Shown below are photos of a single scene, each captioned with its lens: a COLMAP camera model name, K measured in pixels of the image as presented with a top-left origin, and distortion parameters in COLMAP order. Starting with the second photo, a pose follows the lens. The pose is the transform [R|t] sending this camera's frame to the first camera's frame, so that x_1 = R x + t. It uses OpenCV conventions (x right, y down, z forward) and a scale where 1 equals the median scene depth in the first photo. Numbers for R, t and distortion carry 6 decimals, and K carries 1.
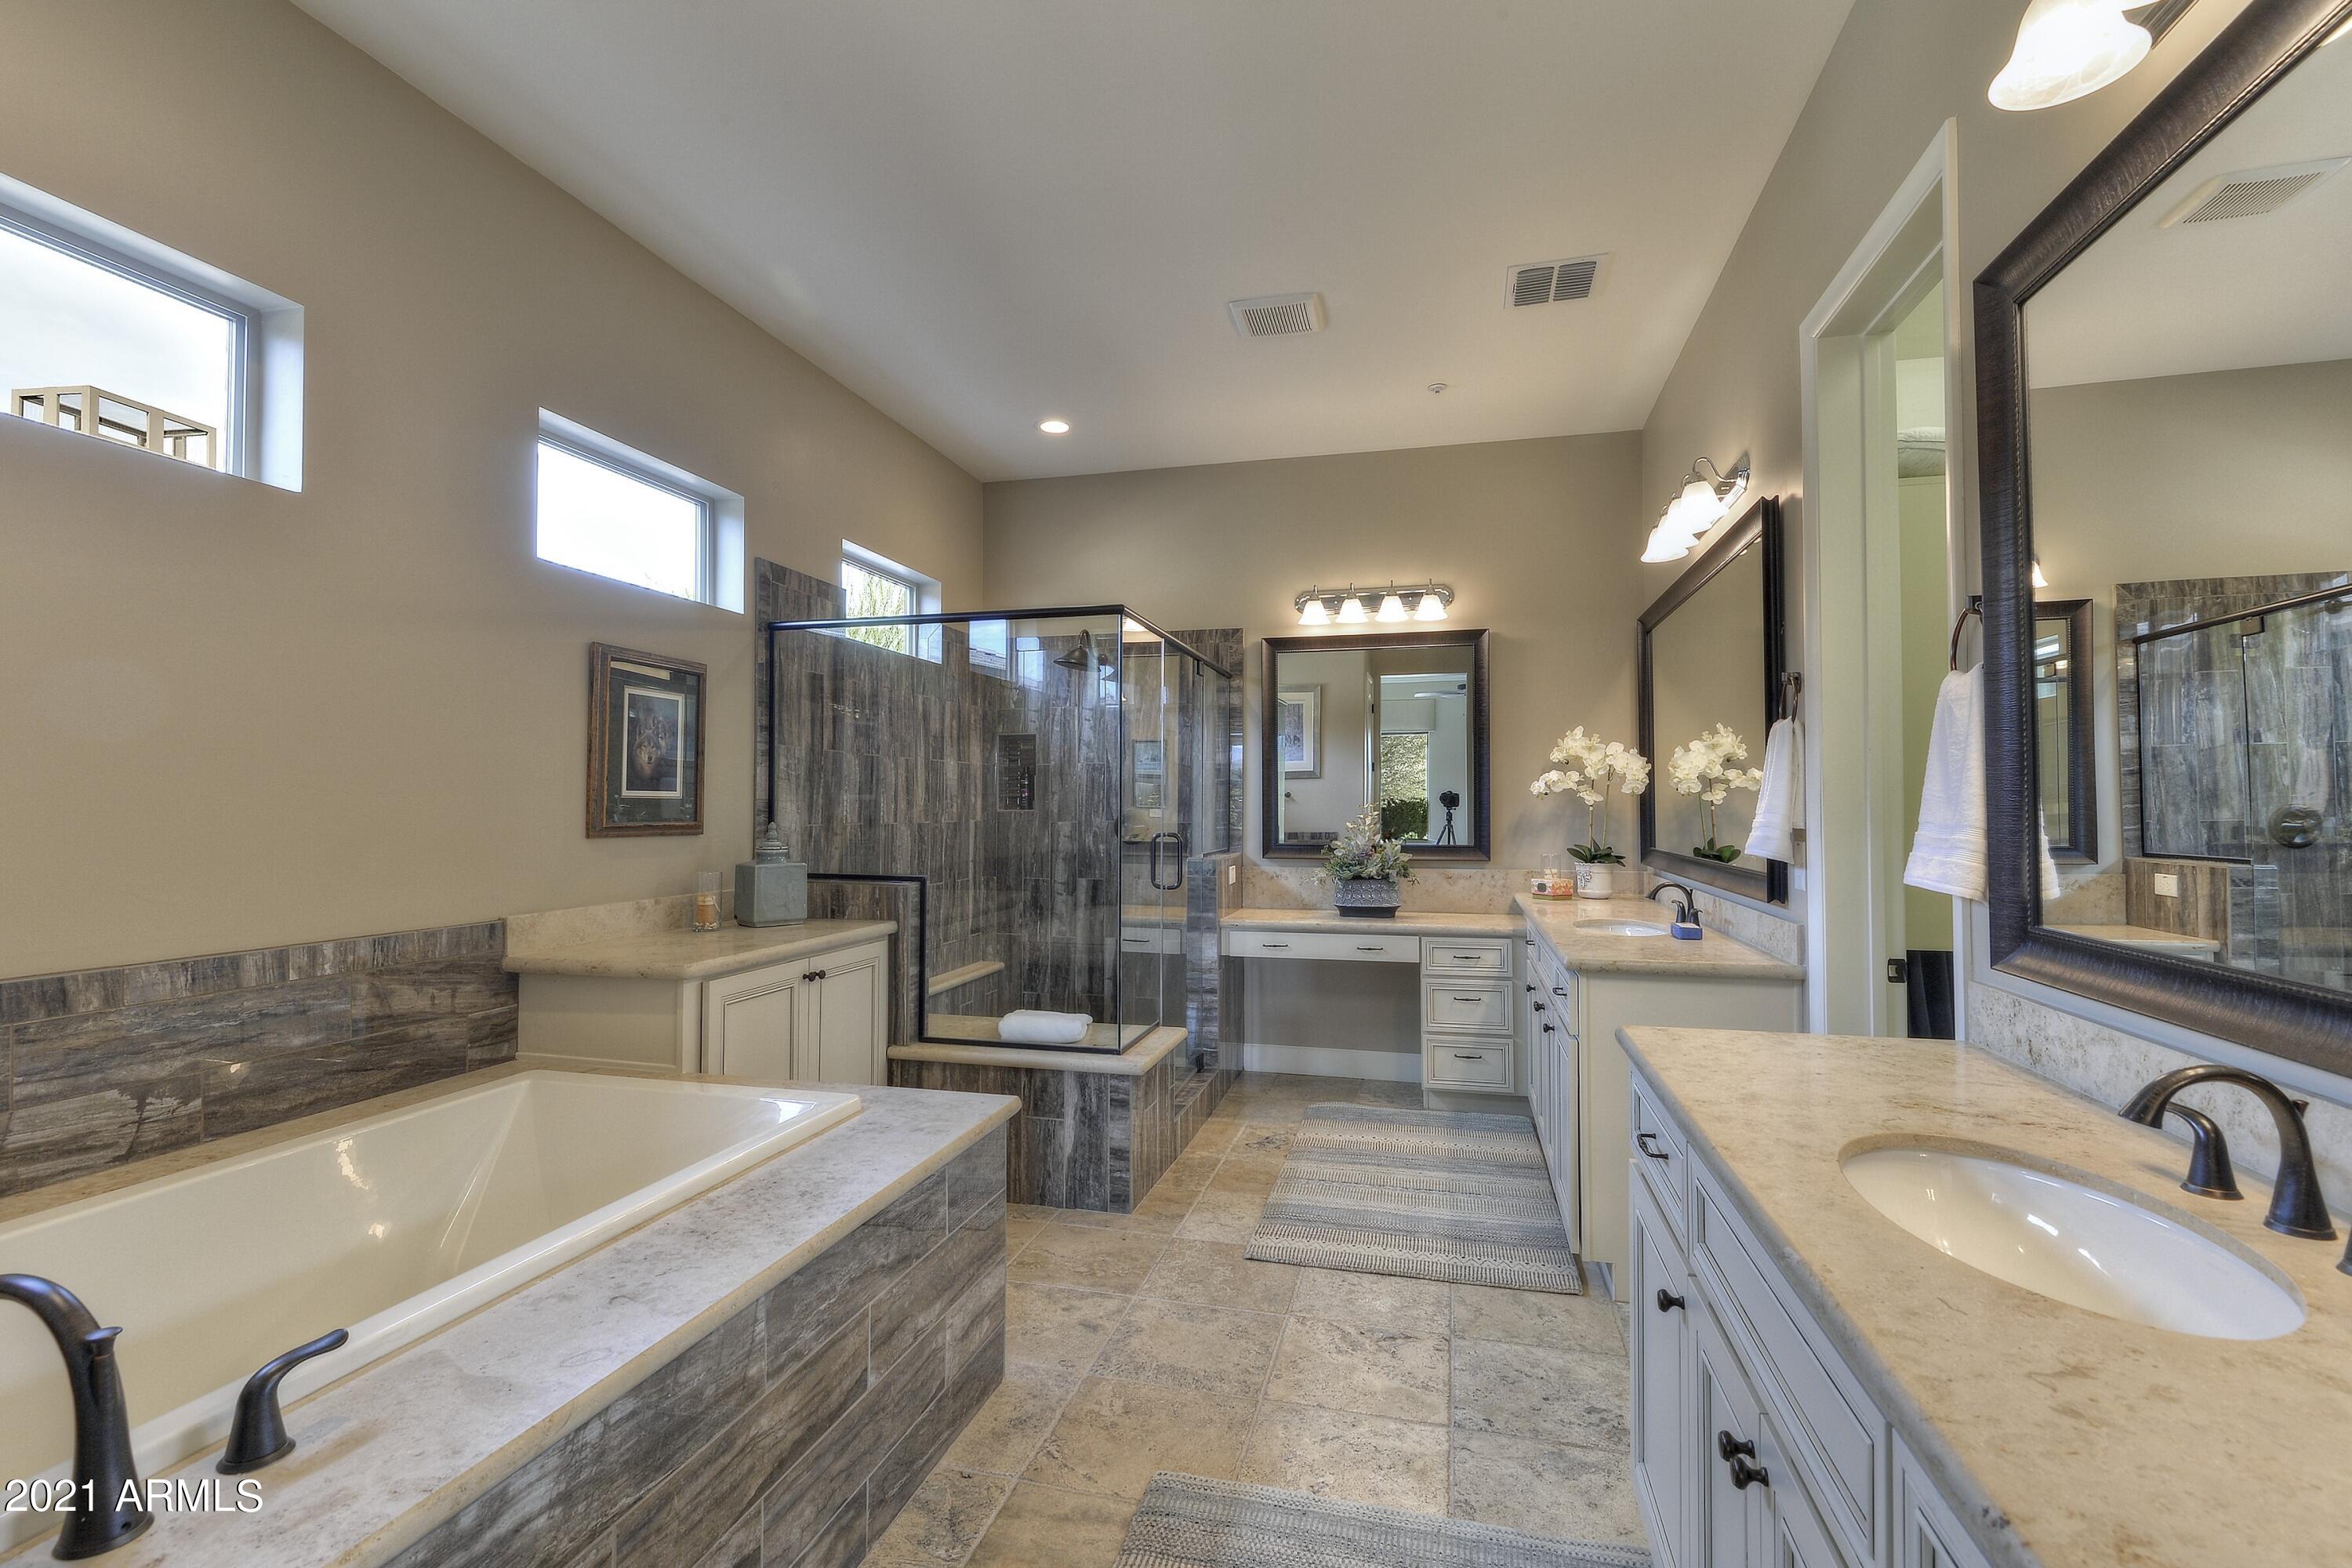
lens RADIAL K [[1072.1, 0, 1202.2], [0, 1072.1, 779.9], [0, 0, 1]] dist [0.022718, -0.019661]
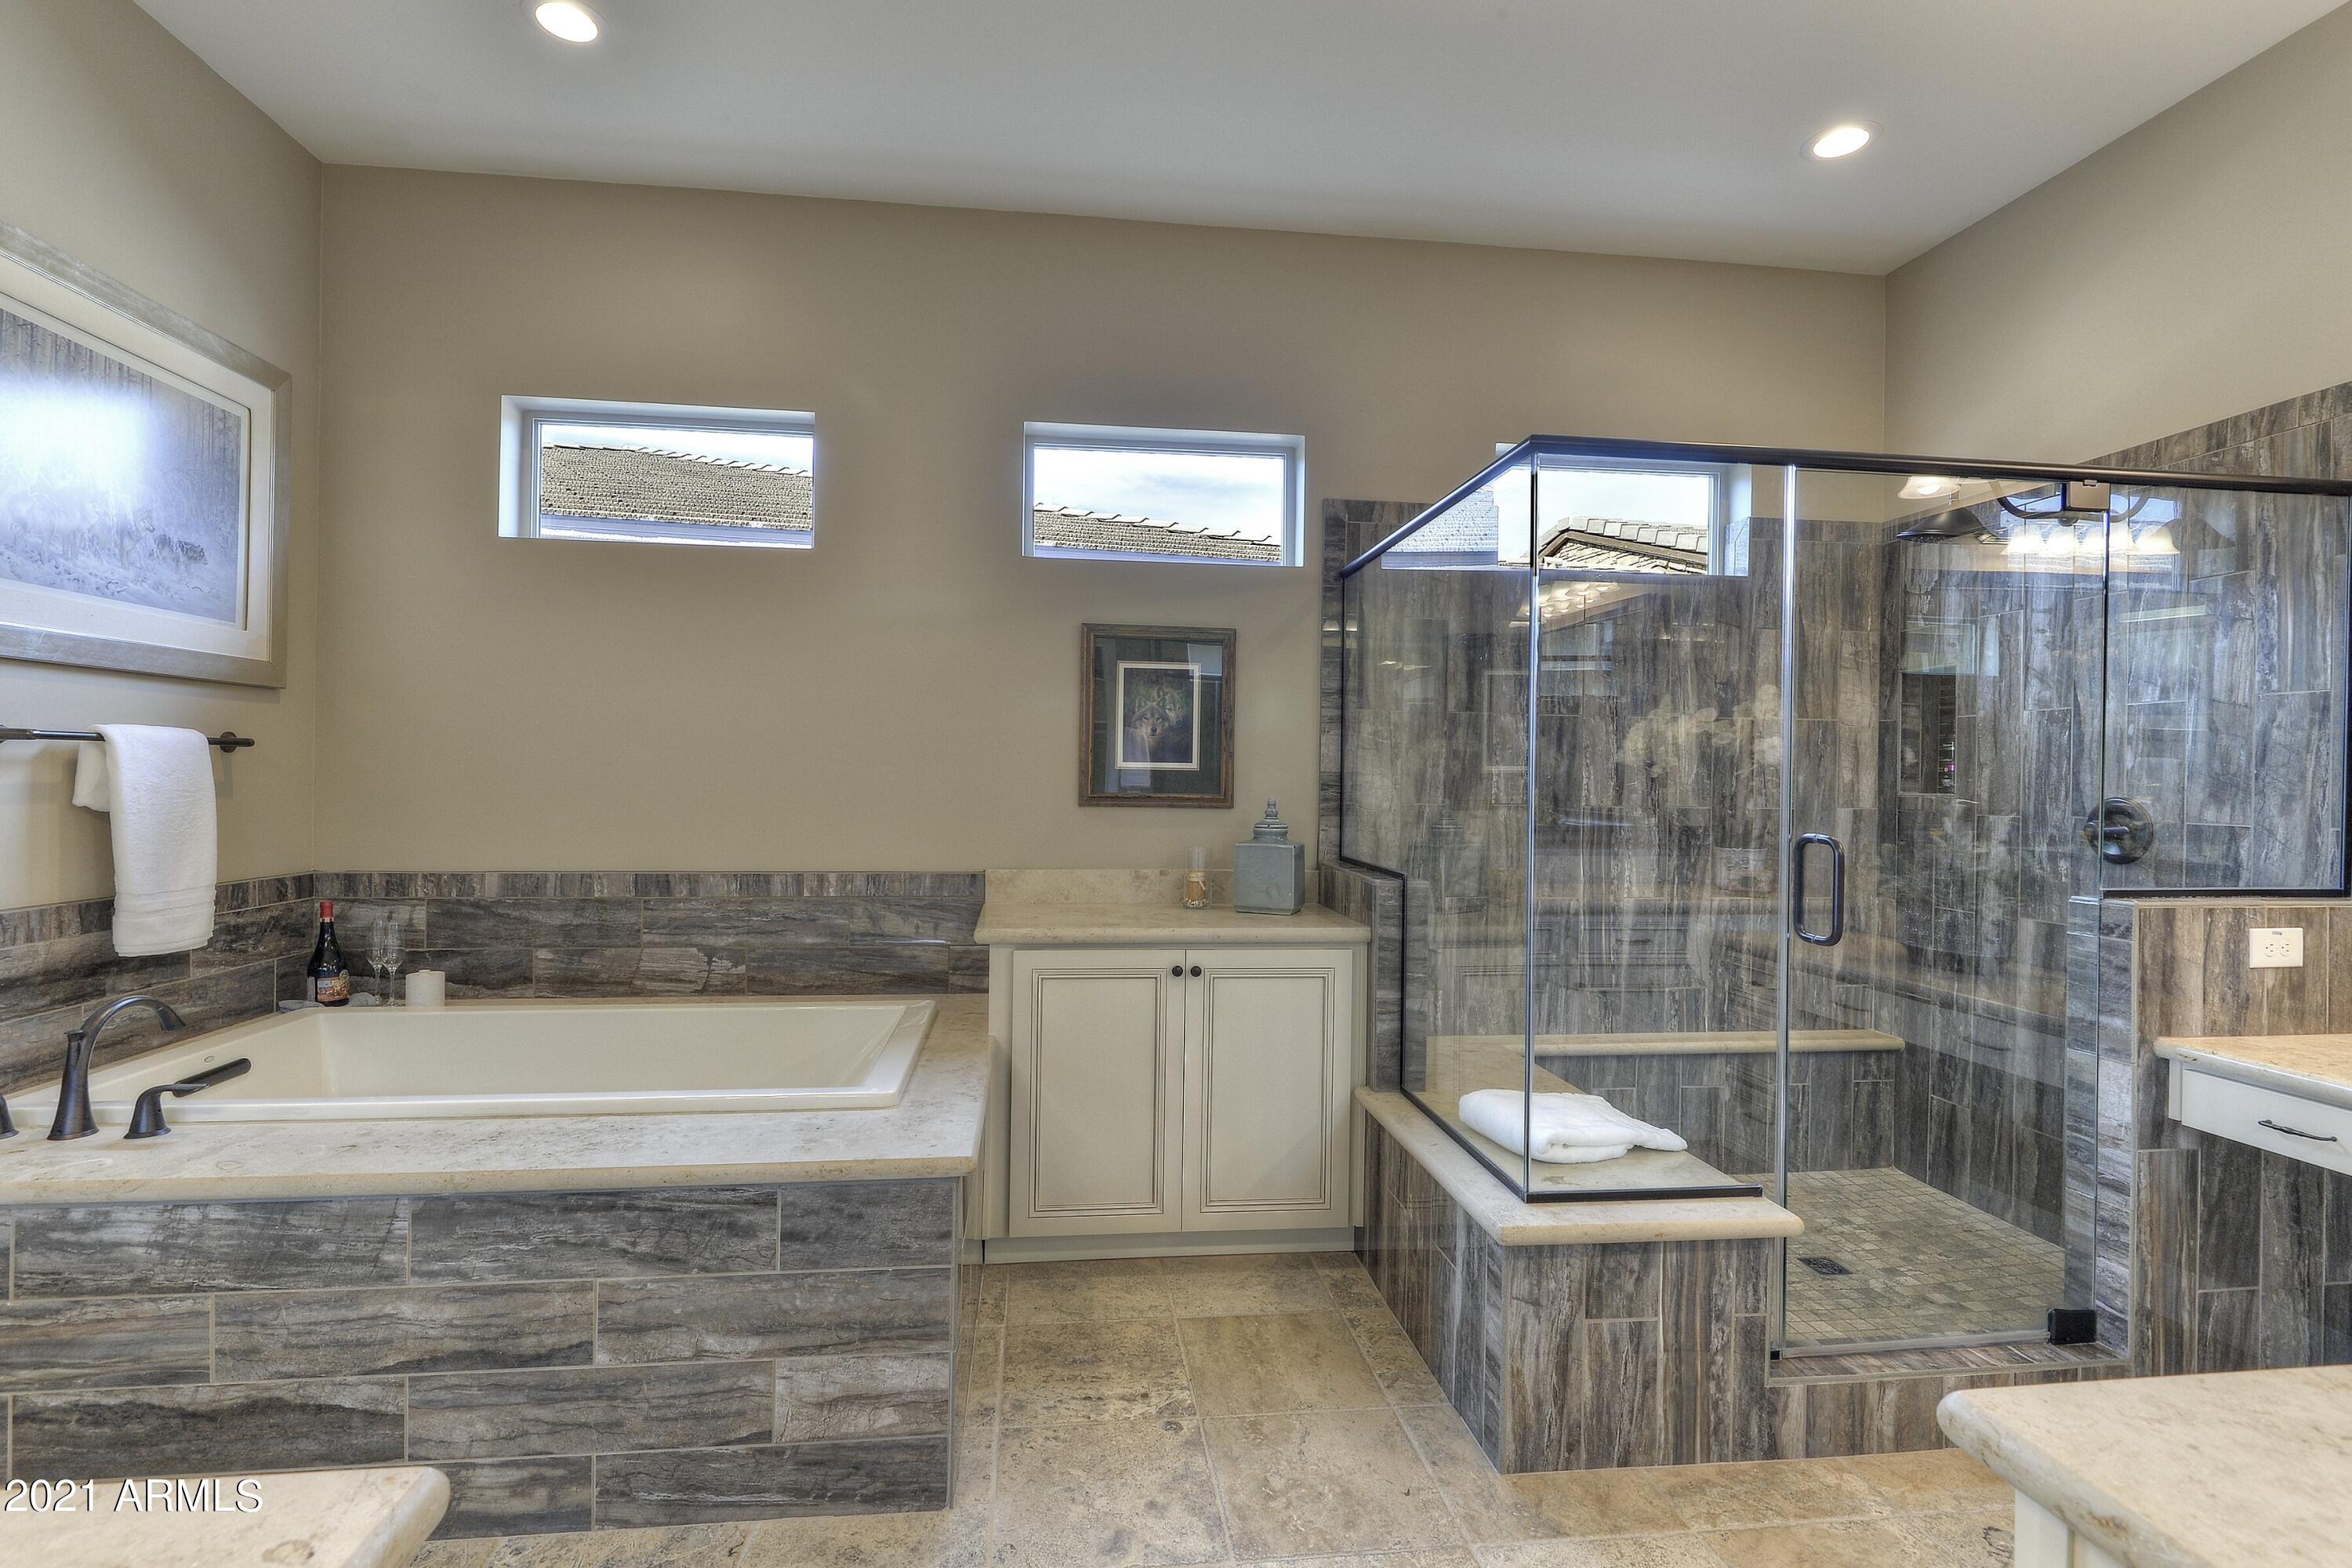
lens RADIAL K [[1092.7, 0, 1176.0], [0, 1092.7, 784.0], [0, 0, 1]] dist [-0.001636, -0.001974]
pose [[0.336975, 0.006499, -0.941491, 0.614671], [0.010473, 0.999888, 0.010650, 0.026492], [0.941456, -0.013449, 0.336869, 0.905289]]
